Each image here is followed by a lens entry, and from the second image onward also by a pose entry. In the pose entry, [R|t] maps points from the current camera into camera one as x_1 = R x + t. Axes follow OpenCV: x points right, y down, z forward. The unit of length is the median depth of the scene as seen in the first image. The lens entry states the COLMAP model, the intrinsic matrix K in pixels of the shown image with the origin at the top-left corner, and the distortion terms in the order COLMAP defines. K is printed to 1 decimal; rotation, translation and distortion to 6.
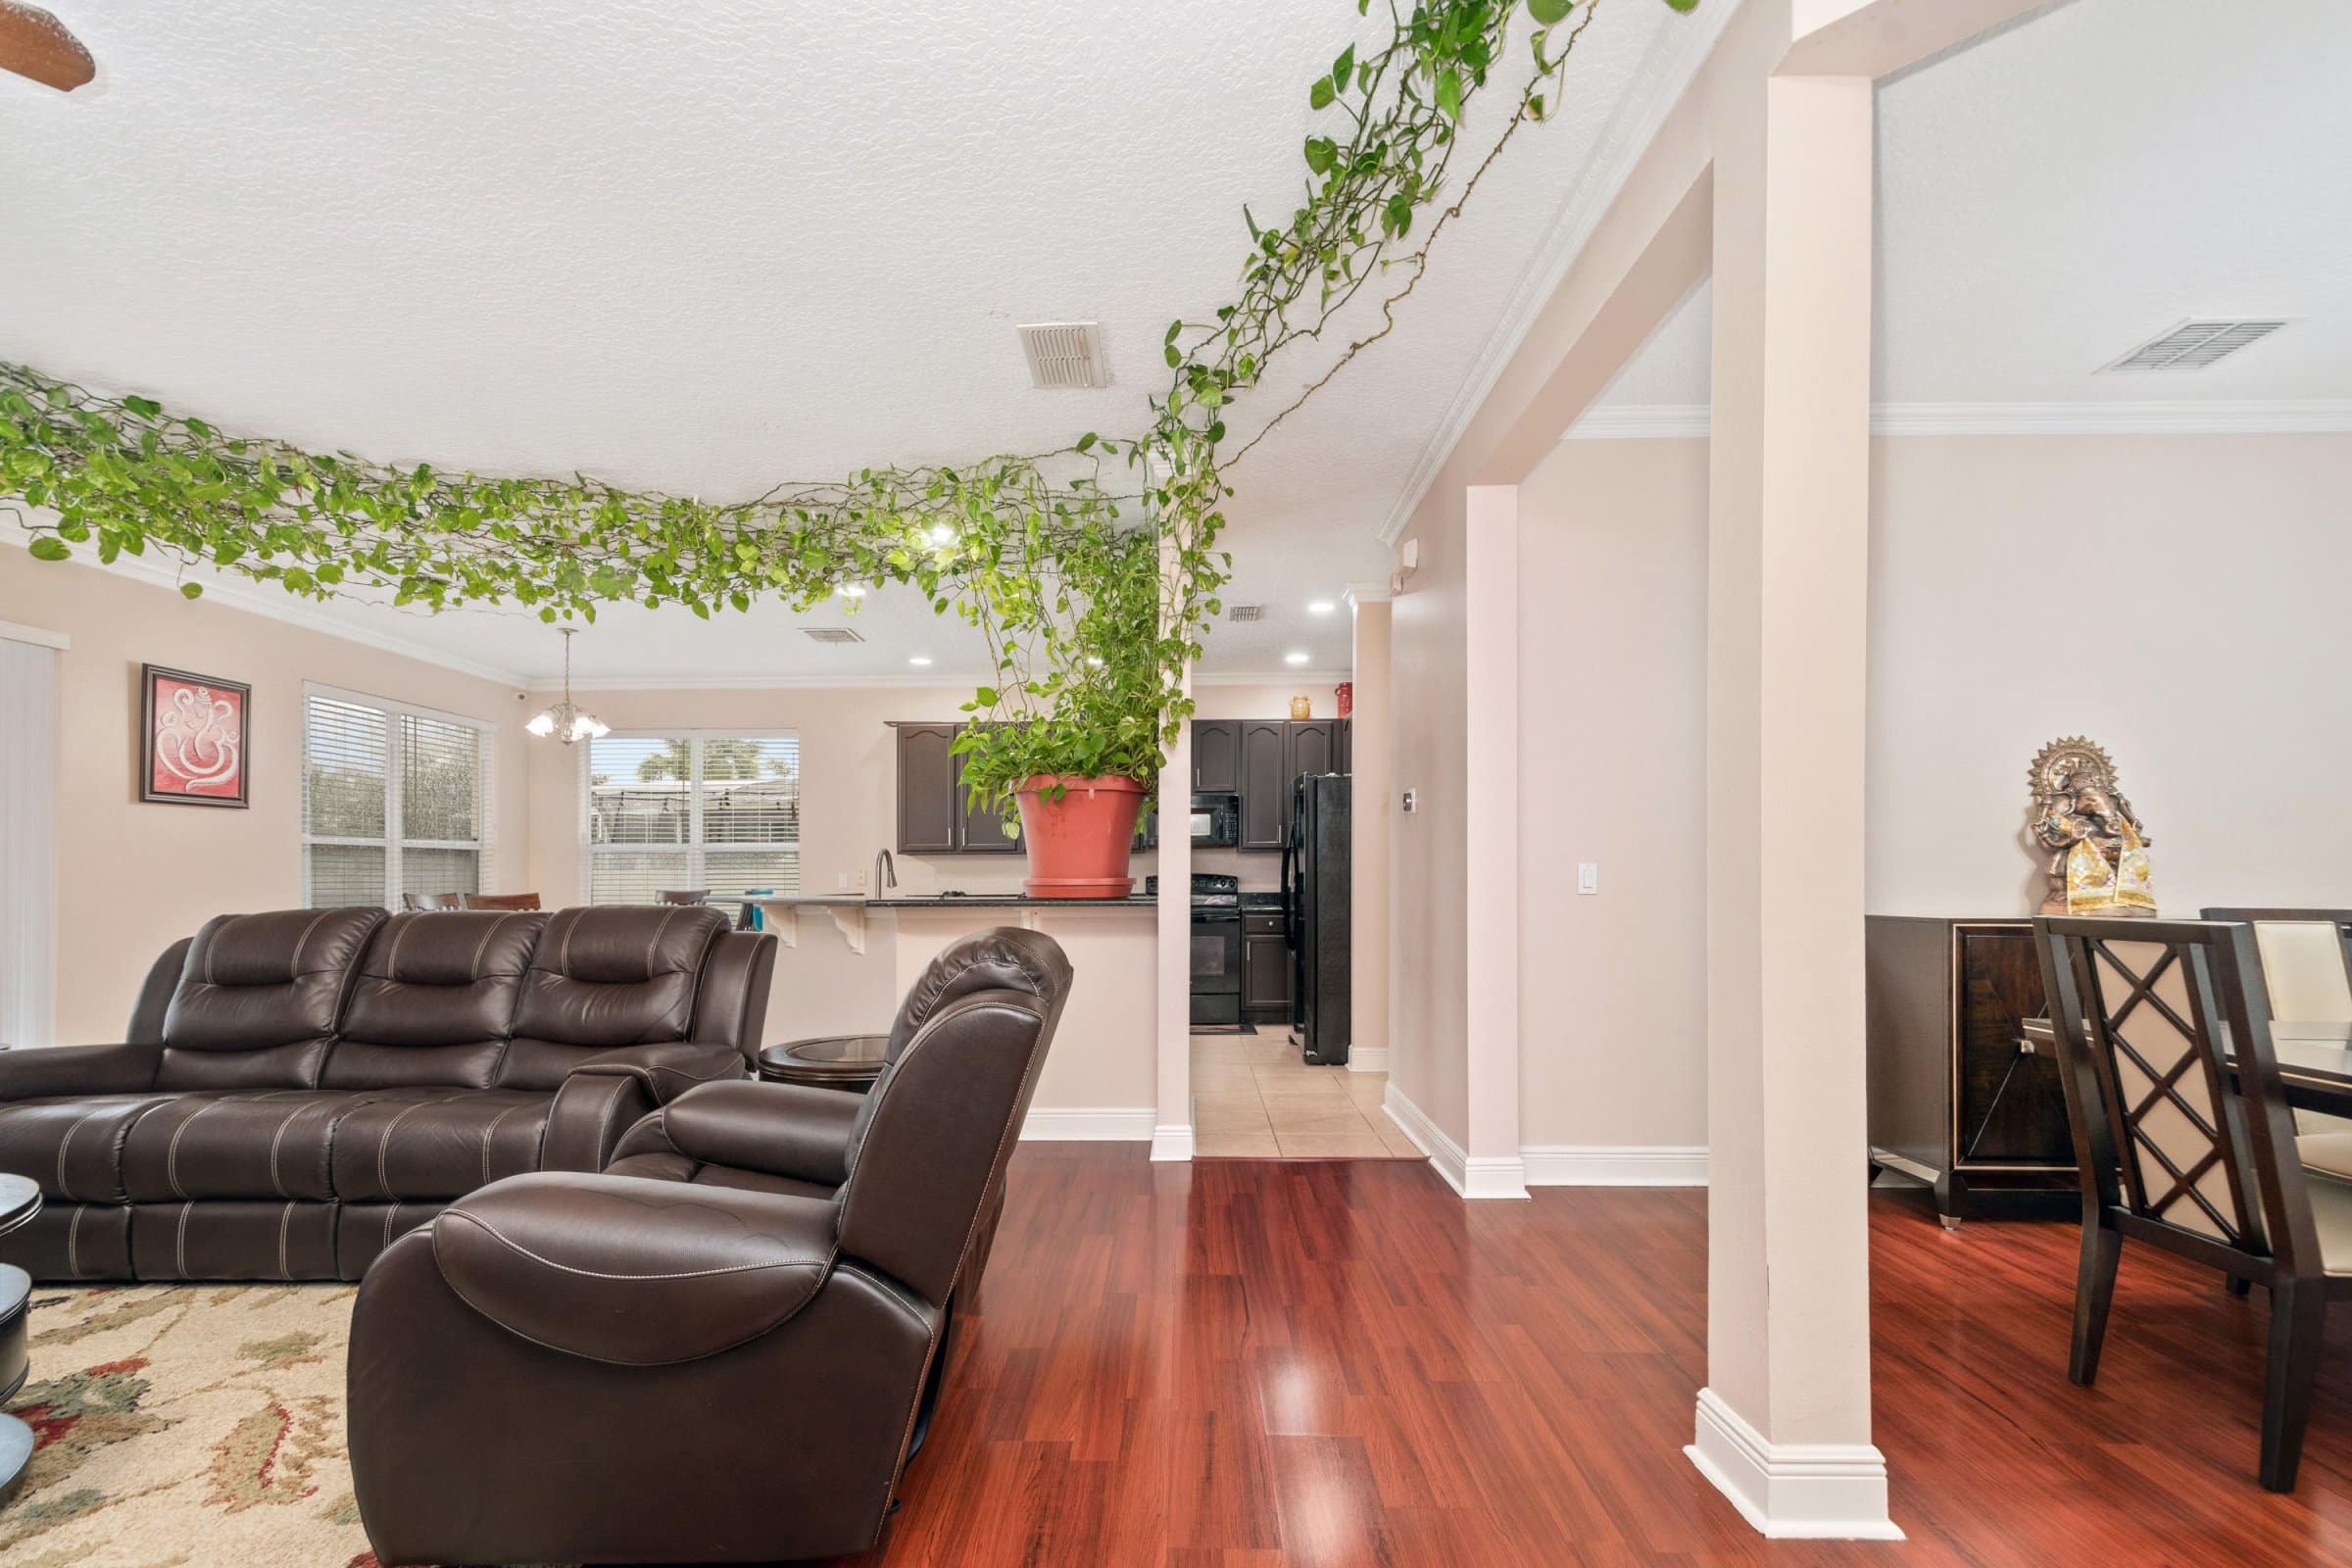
lens RADIAL K [[1046.2, 0, 1176.0], [0, 1046.2, 874.4], [0, 0, 1]] dist [-0.000162, -0.001120]
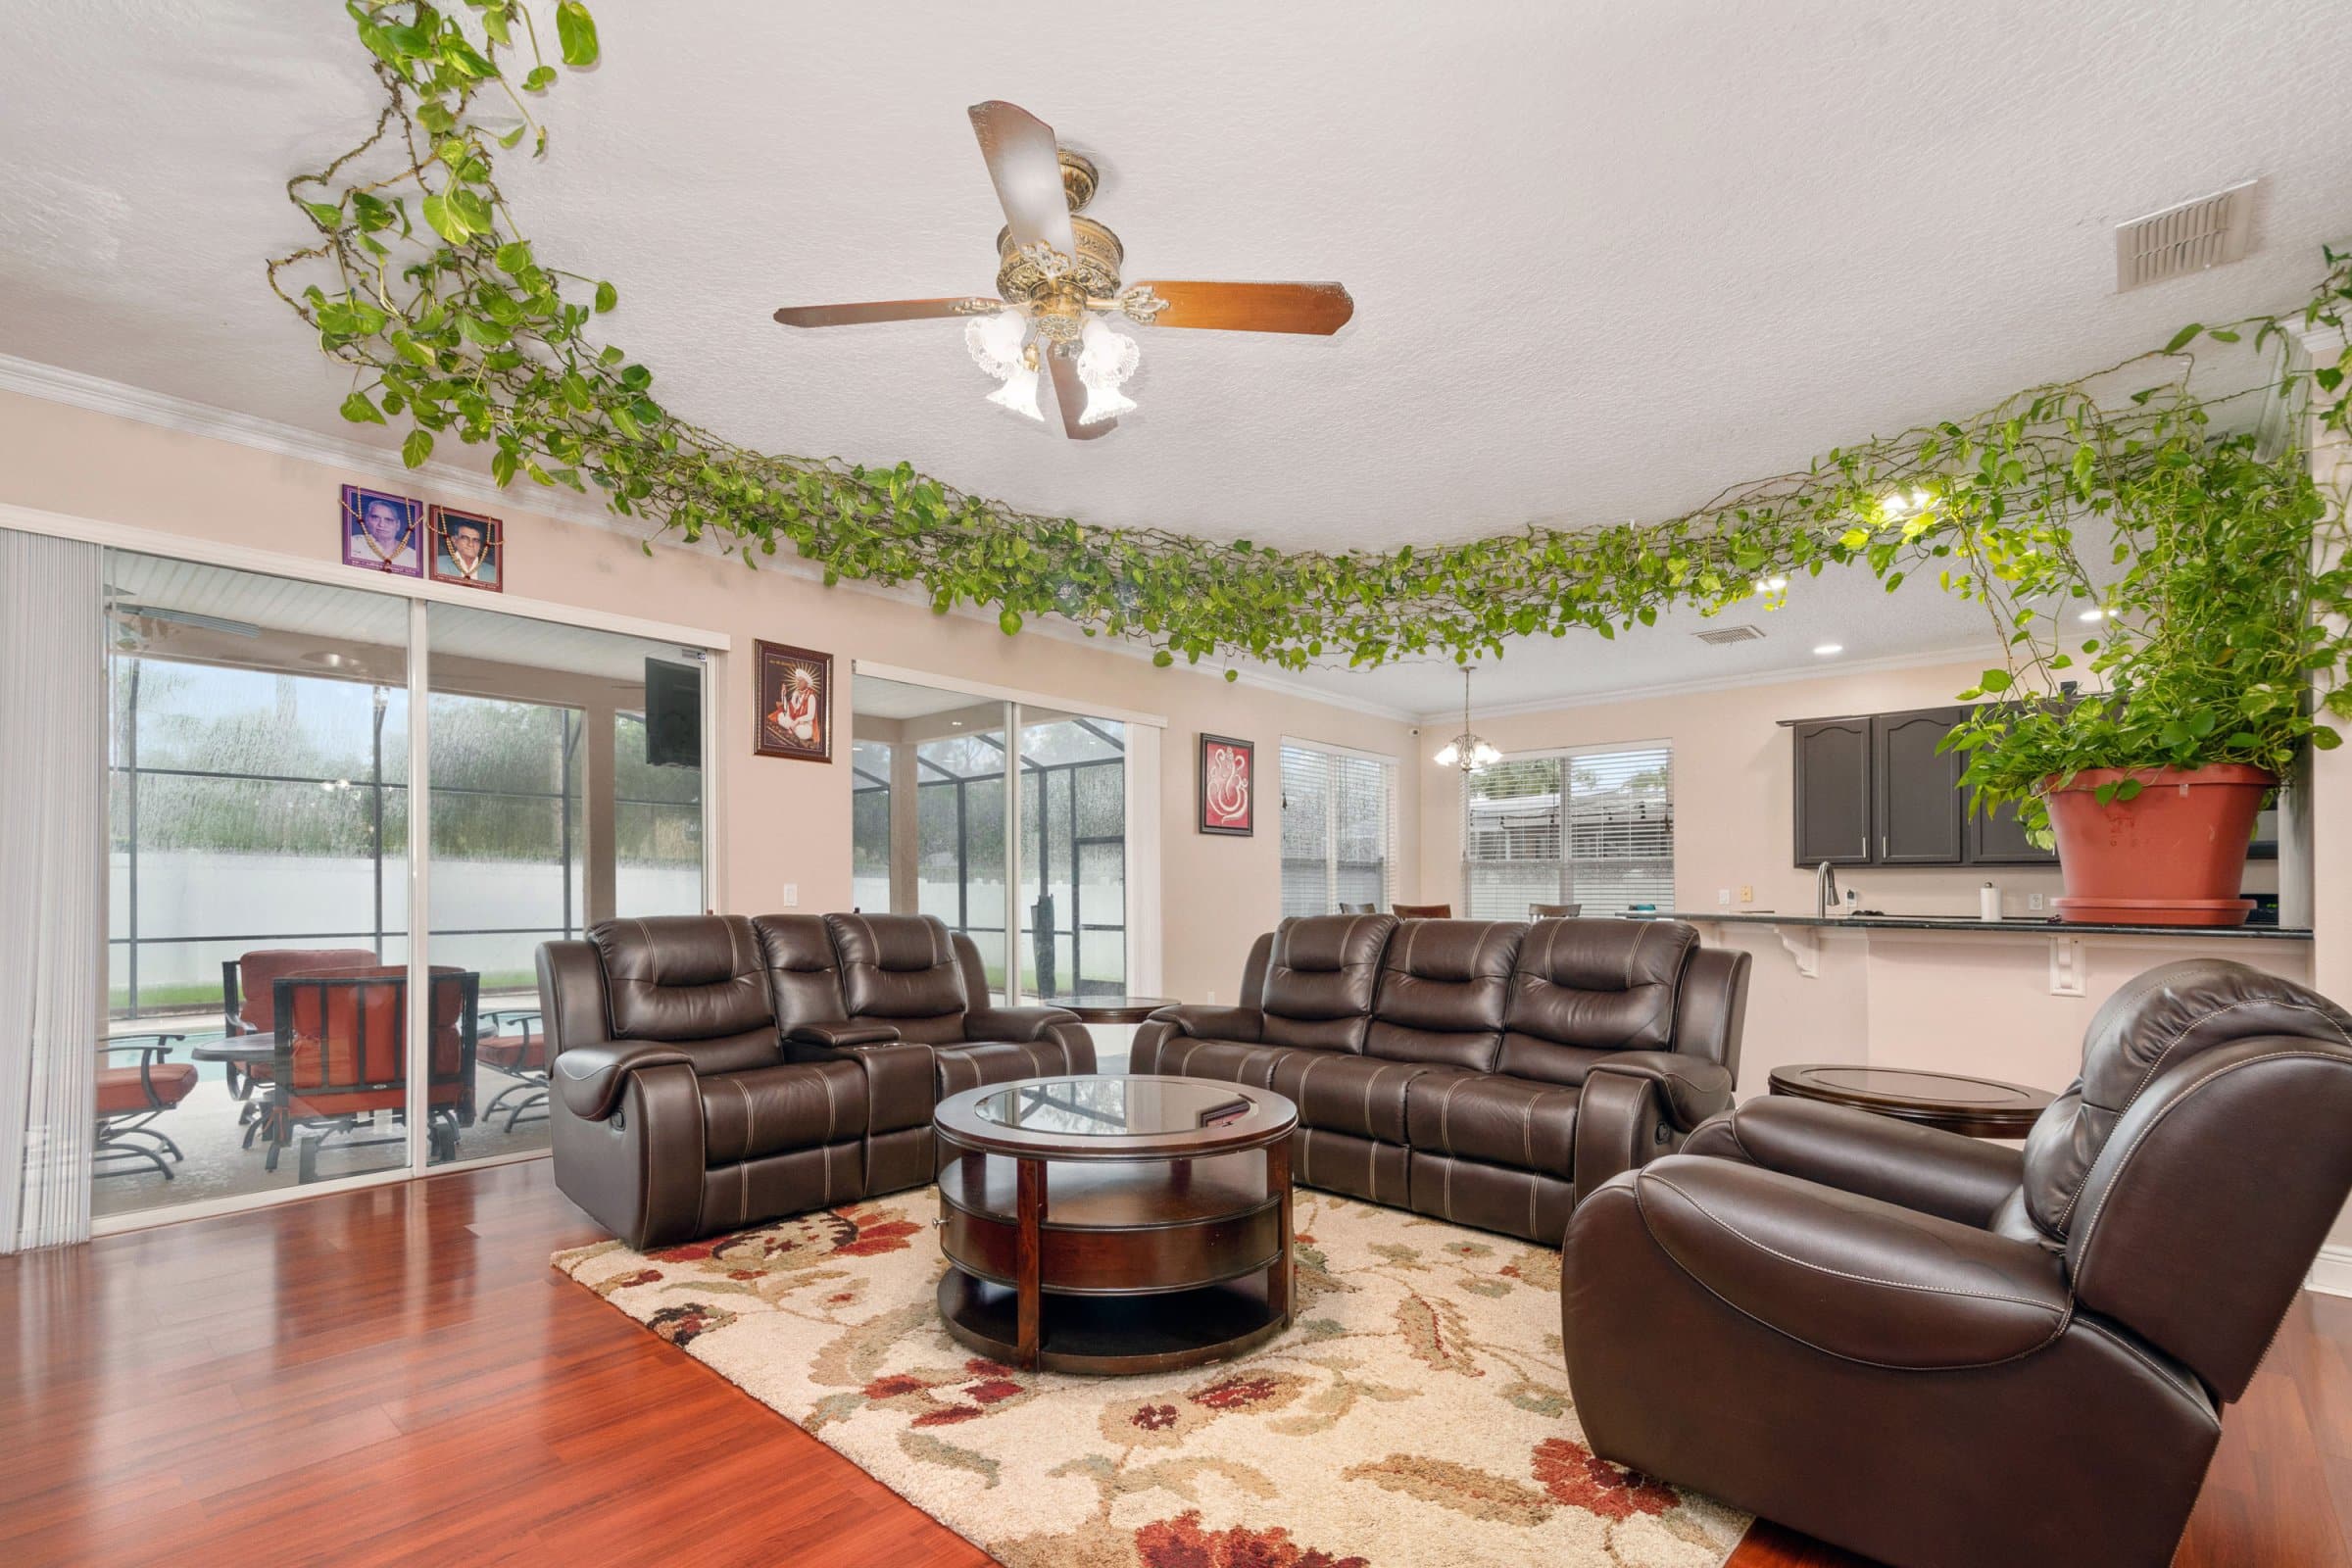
lens RADIAL K [[1050.5, 0, 1145.0], [0, 1050.5, 898.6], [0, 0, 1]] dist [-0.000523, -0.006957]
pose [[0.729248, 0.014363, -0.684099, -0.108437], [-0.007130, 0.999885, 0.013393, -0.001459], [0.684212, -0.004889, 0.729266, -0.087079]]
